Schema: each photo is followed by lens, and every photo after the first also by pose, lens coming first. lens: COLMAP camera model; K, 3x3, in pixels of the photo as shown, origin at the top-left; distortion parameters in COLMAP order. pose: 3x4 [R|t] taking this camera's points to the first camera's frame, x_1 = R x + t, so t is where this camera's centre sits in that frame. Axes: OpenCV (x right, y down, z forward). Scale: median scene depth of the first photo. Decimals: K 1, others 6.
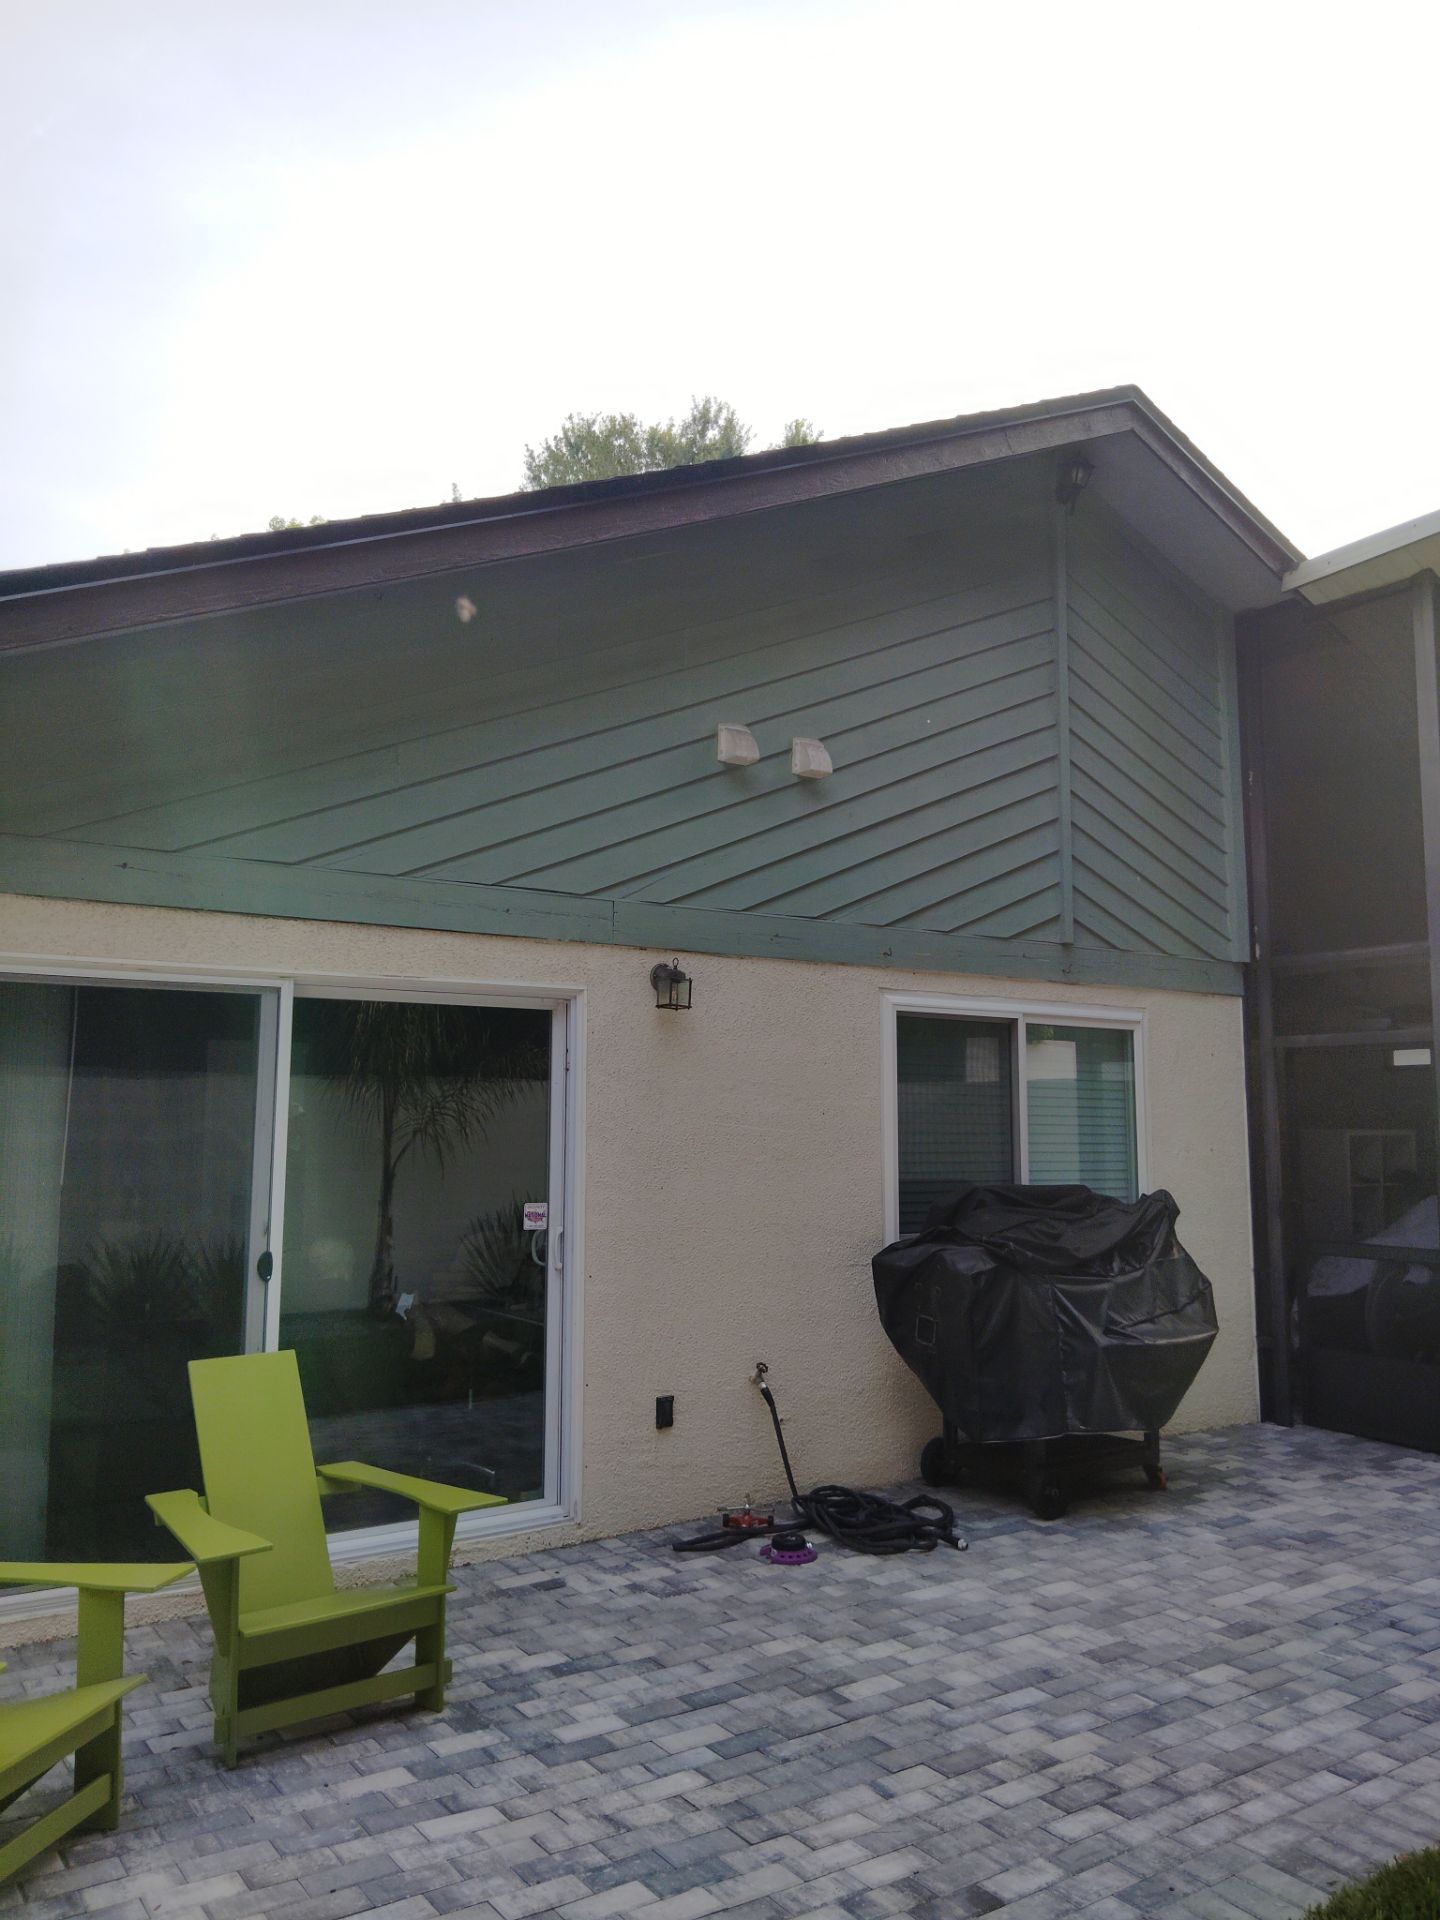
lens RADIAL K [[1404.4, 0, 774.9], [0, 1404.4, 961.5], [0, 0, 1]] dist [-0.006369, -0.033102]
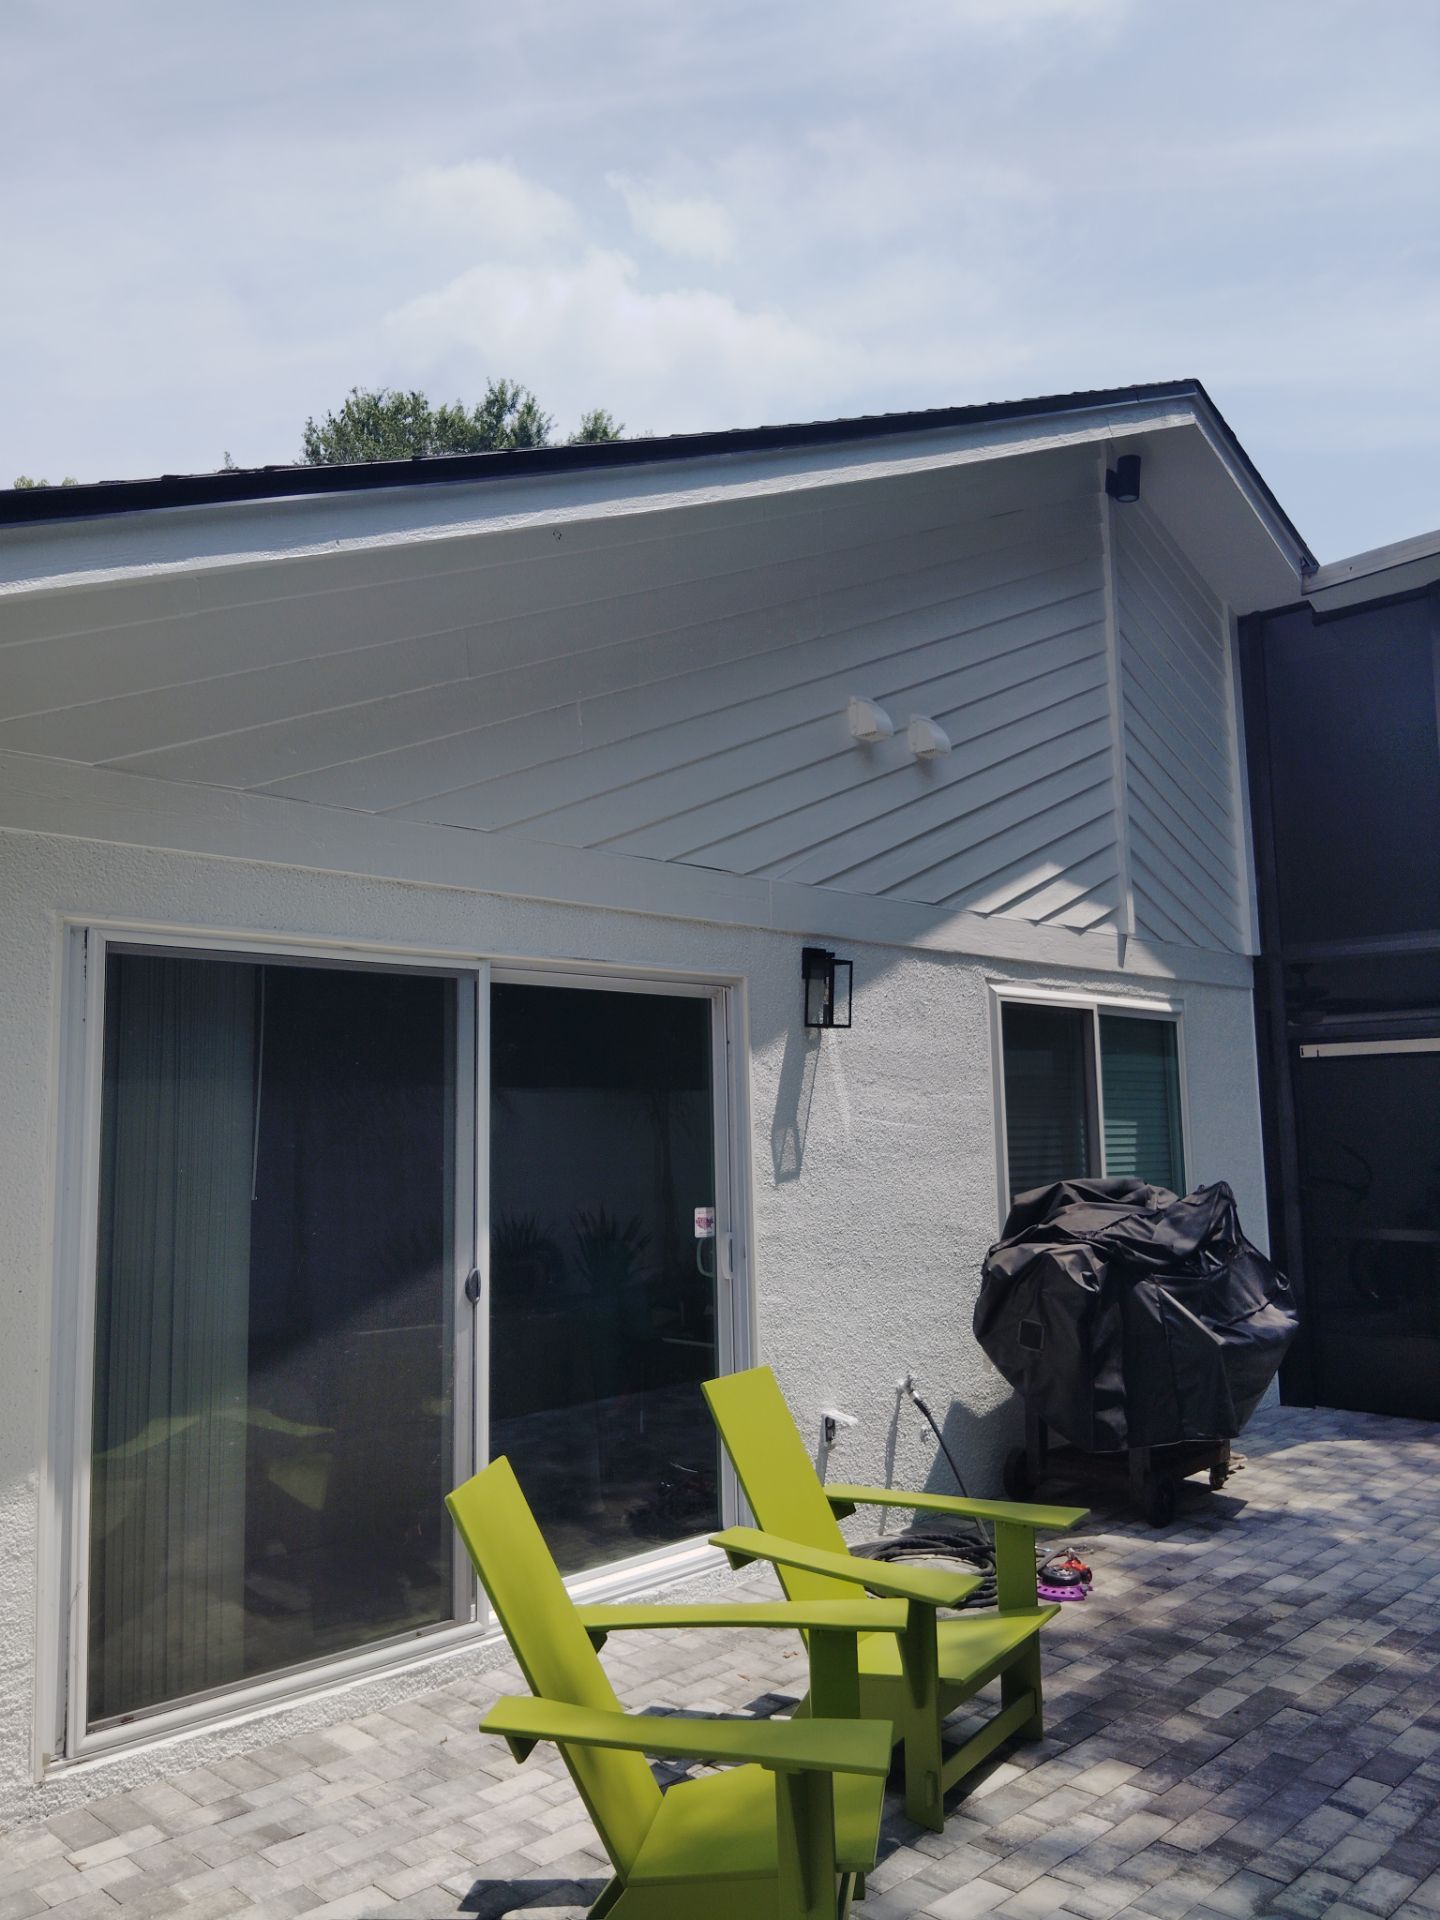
lens RADIAL K [[1404.4, 0, 774.9], [0, 1404.4, 961.5], [0, 0, 1]] dist [-0.006369, -0.033102]
pose [[0.982242, 0.003786, 0.187578, -0.233602], [-0.003273, 0.999990, -0.003045, 0.010281], [-0.187588, 0.002377, 0.982245, 0.069979]]
